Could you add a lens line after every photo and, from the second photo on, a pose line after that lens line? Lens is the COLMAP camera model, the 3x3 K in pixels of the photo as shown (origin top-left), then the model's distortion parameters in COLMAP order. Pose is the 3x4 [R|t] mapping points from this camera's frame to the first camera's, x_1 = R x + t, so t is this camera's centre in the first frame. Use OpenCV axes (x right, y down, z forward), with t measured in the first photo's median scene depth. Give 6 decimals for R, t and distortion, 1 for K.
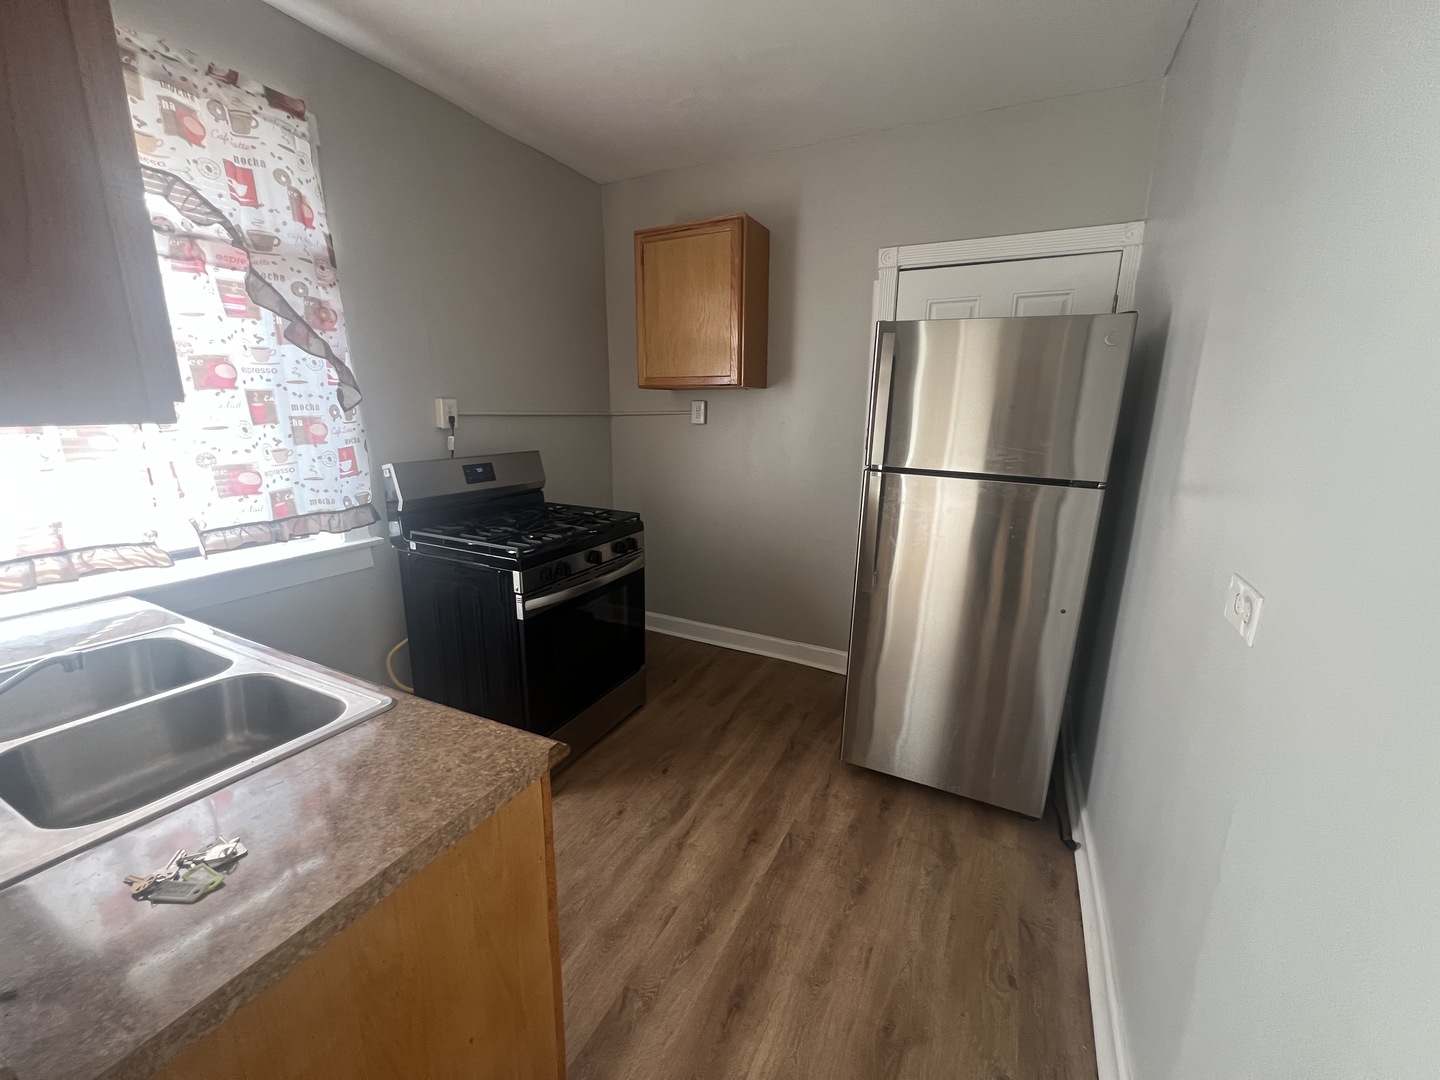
lens RADIAL K [[574.2, 0, 718.4], [0, 574.2, 536.9], [0, 0, 1]] dist [-0.000962, 0.001245]
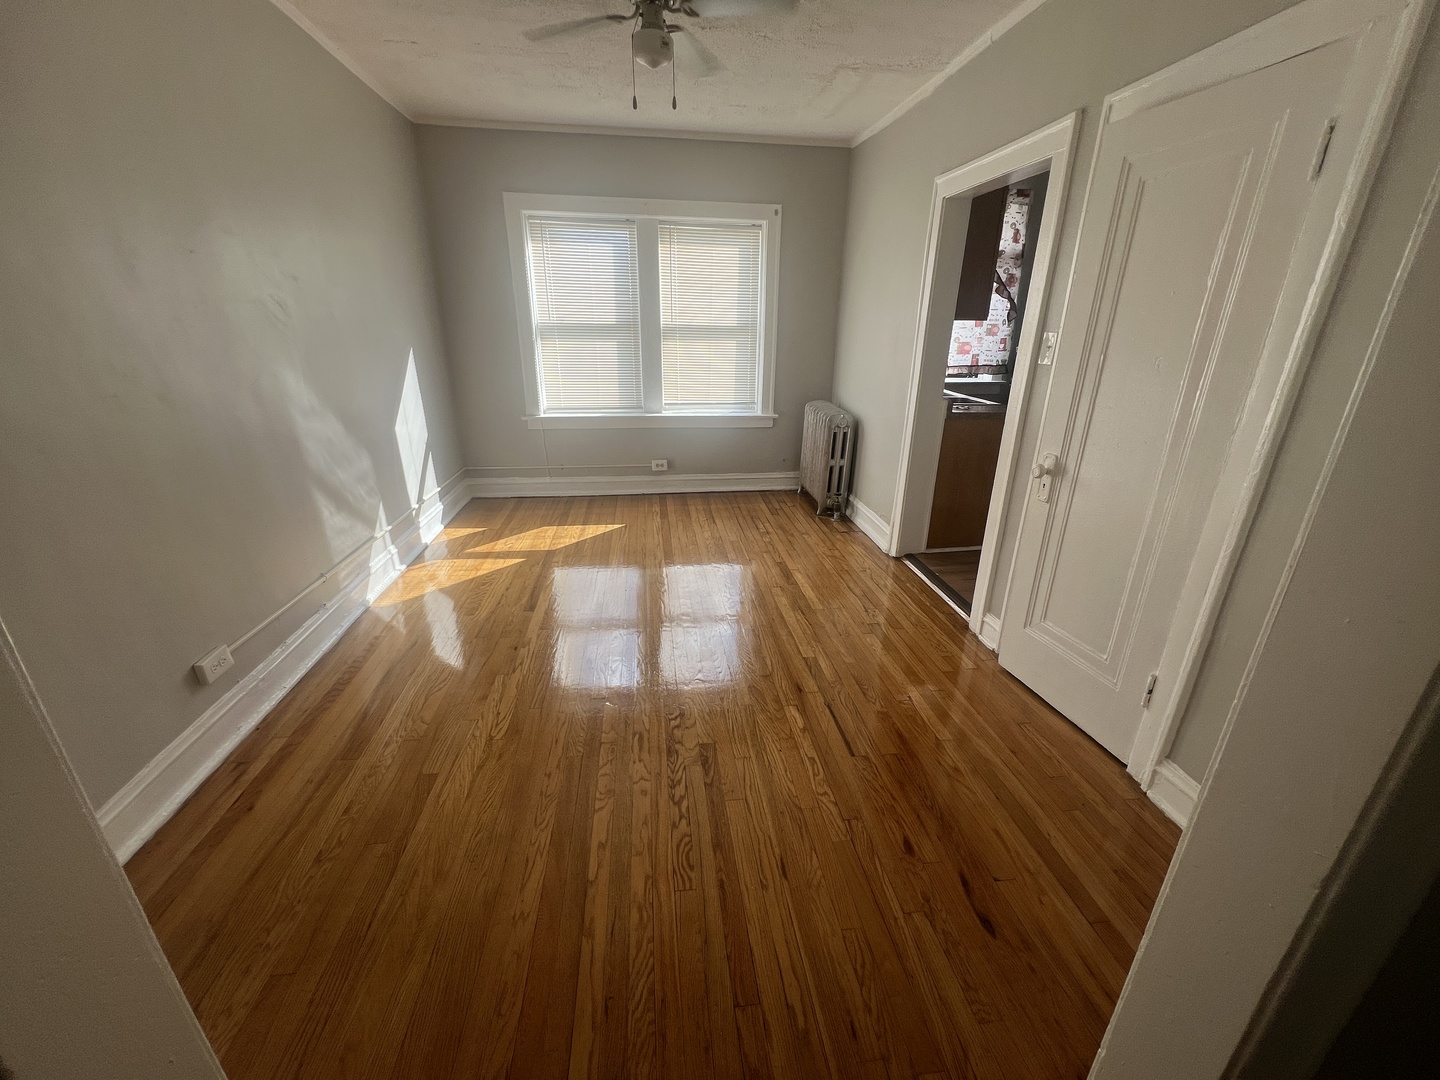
lens RADIAL K [[574.2, 0, 721.4], [0, 574.2, 541.1], [0, 0, 1]] dist [-0.000962, 0.001245]
pose [[0.554964, 0.283569, -0.782051, 0.826281], [-0.191172, 0.958420, 0.211860, 0.383870], [0.809610, 0.031932, 0.586099, -1.358311]]
